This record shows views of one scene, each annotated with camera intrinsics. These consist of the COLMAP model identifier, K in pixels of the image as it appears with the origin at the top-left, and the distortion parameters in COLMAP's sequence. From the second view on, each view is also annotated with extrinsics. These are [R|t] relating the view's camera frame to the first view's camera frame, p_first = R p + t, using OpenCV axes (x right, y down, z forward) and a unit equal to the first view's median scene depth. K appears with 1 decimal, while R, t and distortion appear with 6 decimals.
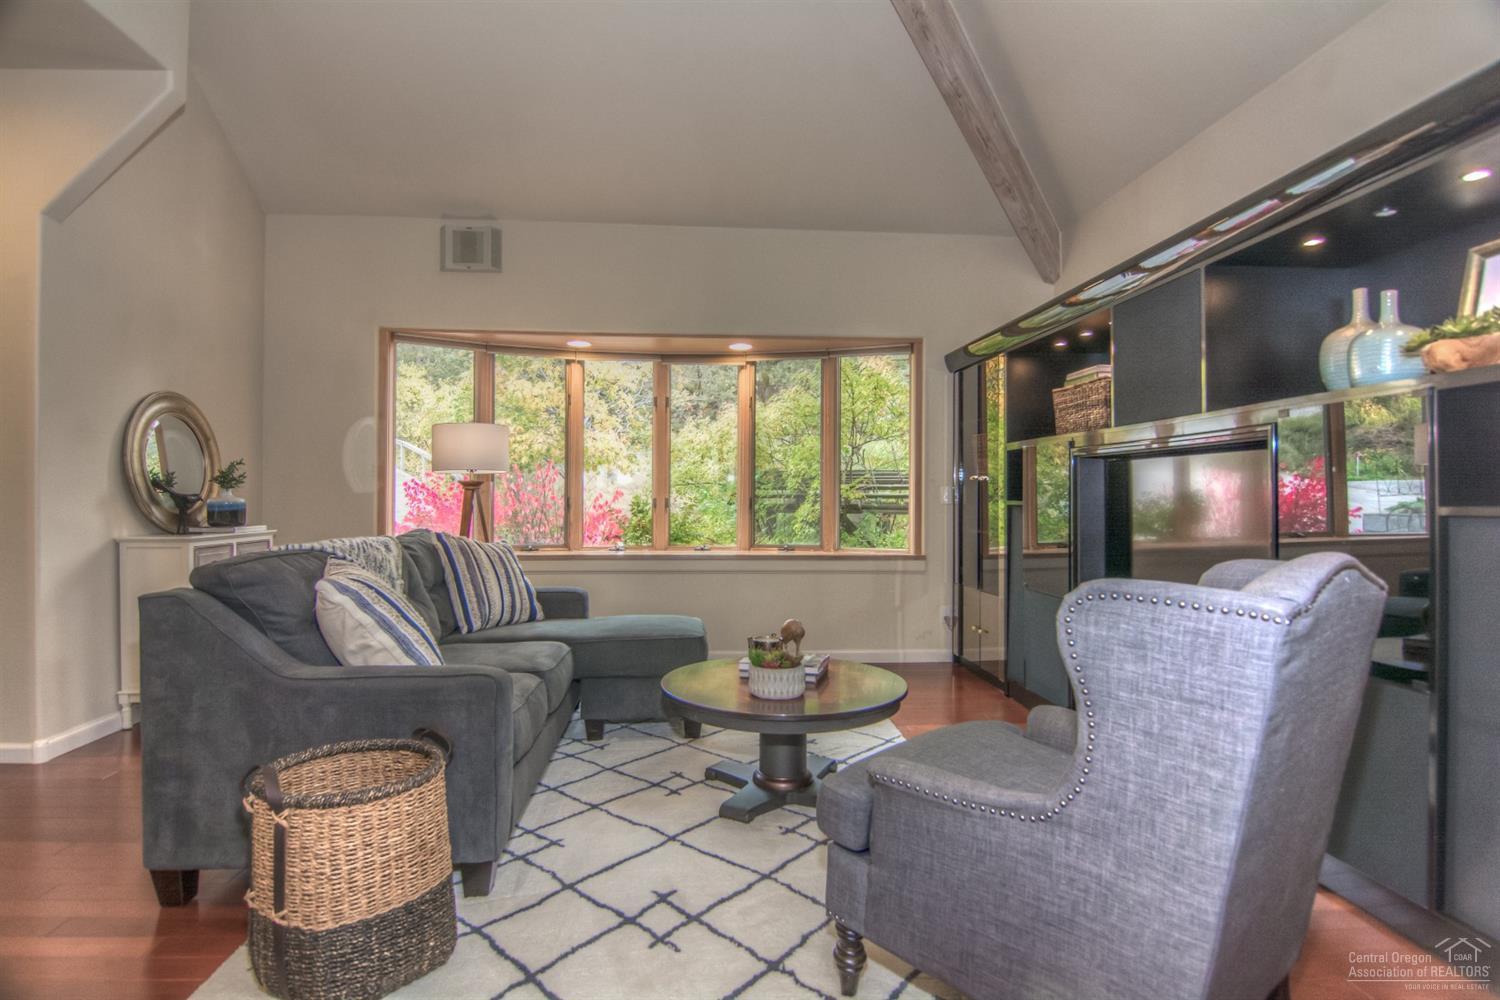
lens RADIAL K [[789.7, 0, 745.9], [0, 789.7, 500.0], [0, 0, 1]] dist [0.004109, -0.017163]
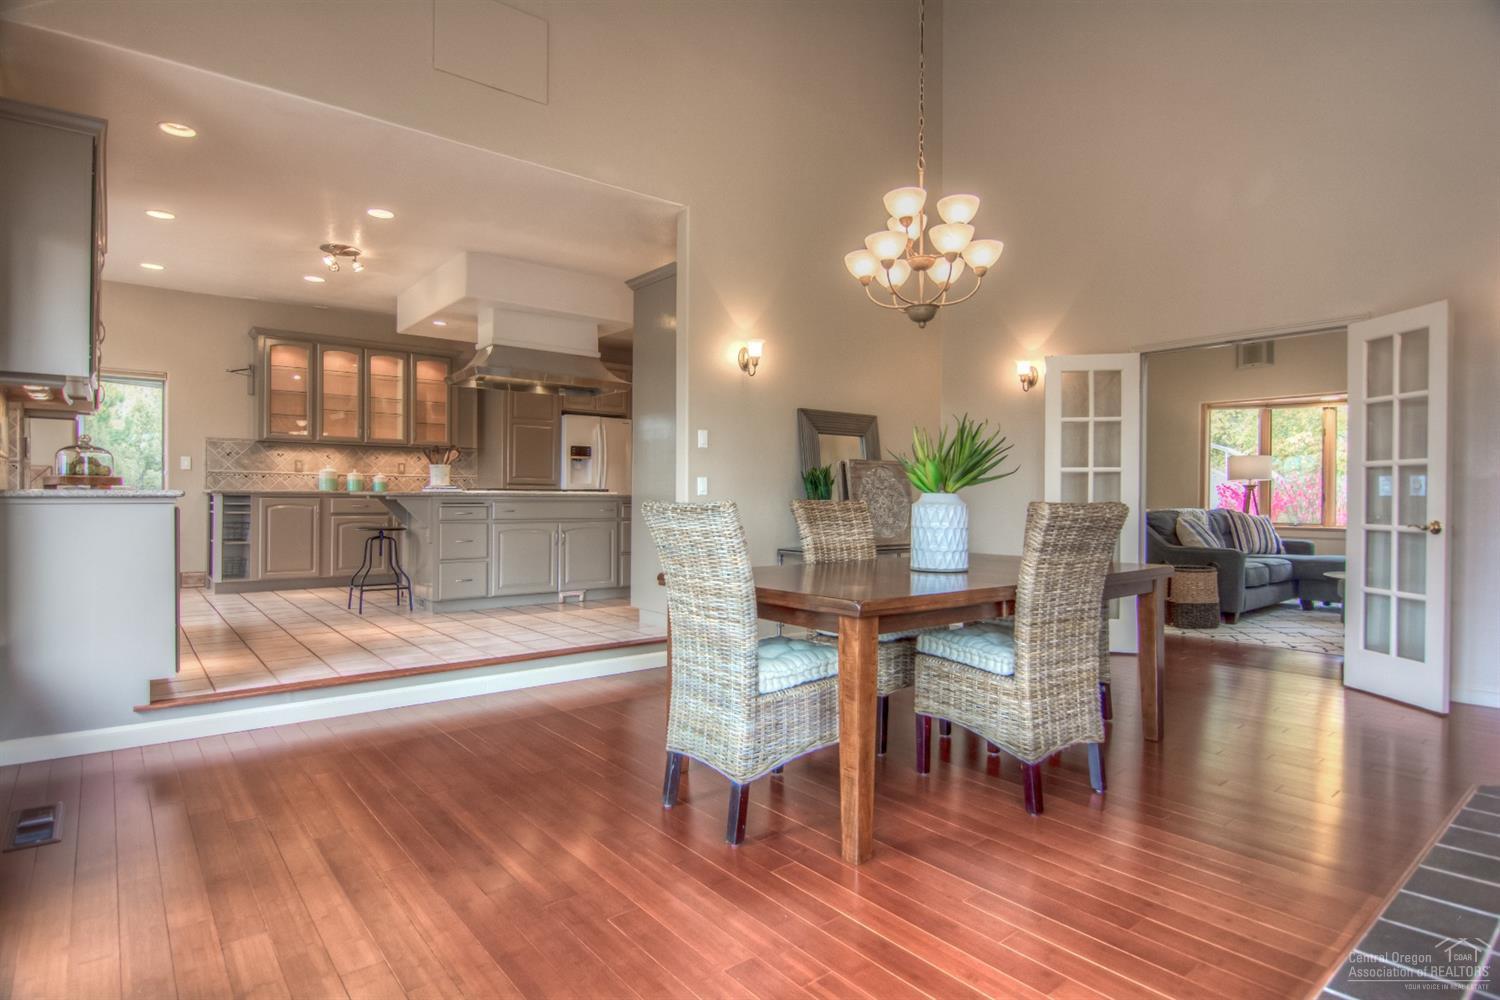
lens RADIAL K [[789.7, 0, 745.9], [0, 789.7, 500.0], [0, 0, 1]] dist [0.004109, -0.017163]
pose [[0.568366, 0.001300, -0.822775, 0.493242], [-0.003955, 0.999992, -0.001151, 0.017910], [0.822766, 0.003908, 0.568366, -1.015933]]
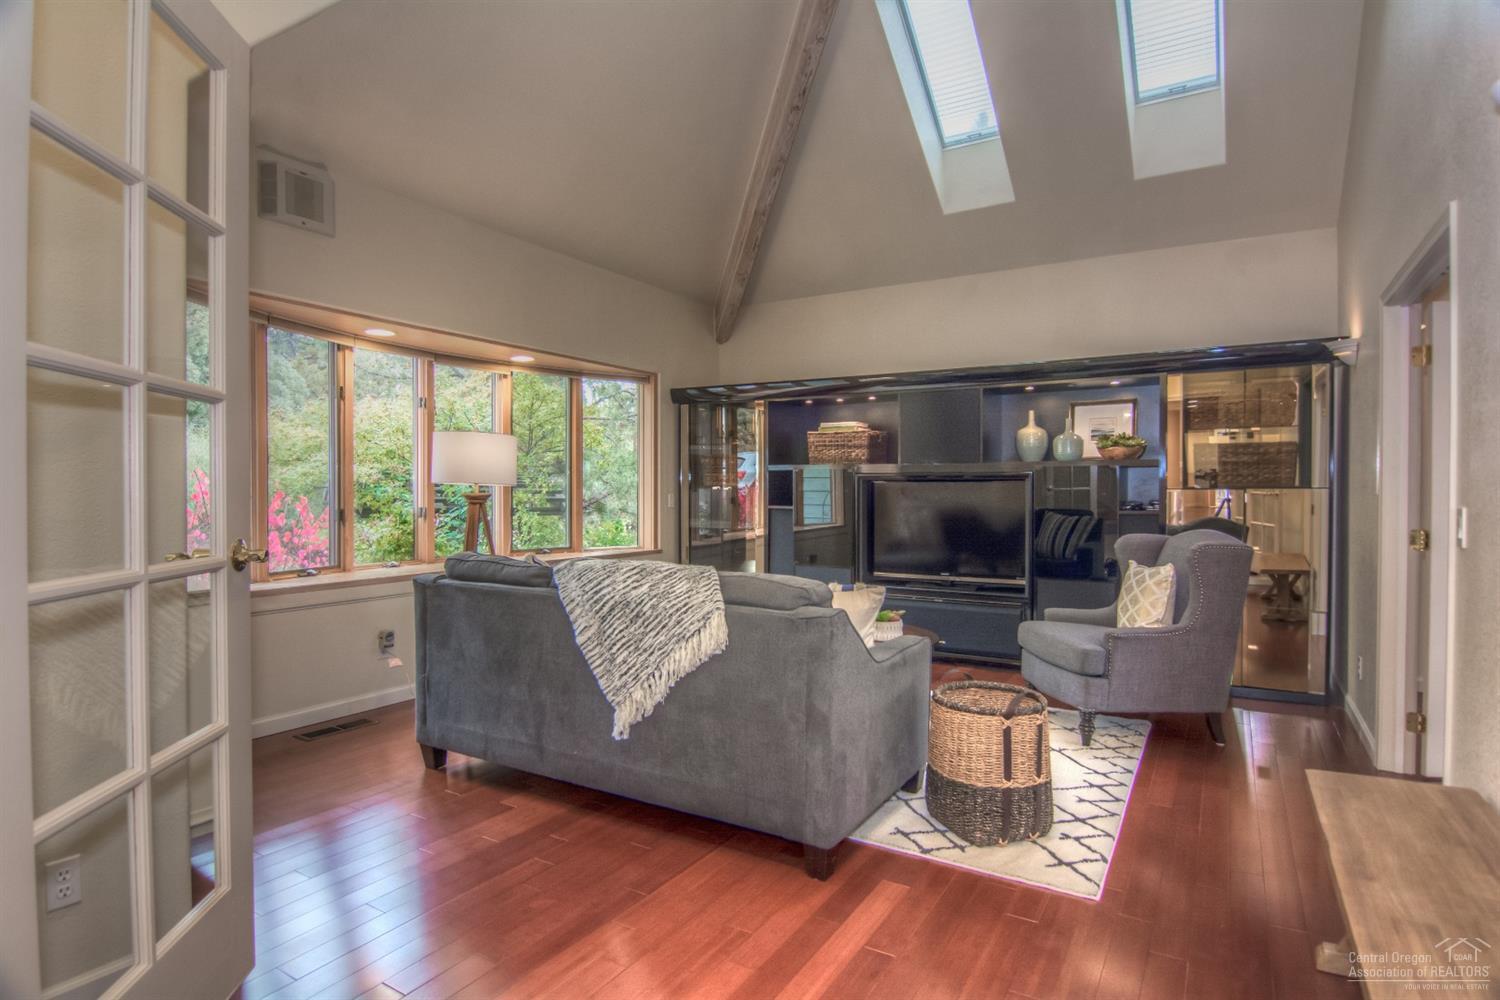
lens RADIAL K [[789.7, 0, 745.9], [0, 789.7, 500.0], [0, 0, 1]] dist [0.004109, -0.017163]
pose [[0.592829, -0.014128, 0.805204, -0.767407], [0.001105, 0.999859, 0.016730, -0.031249], [-0.805328, -0.009029, 0.592761, 0.180272]]
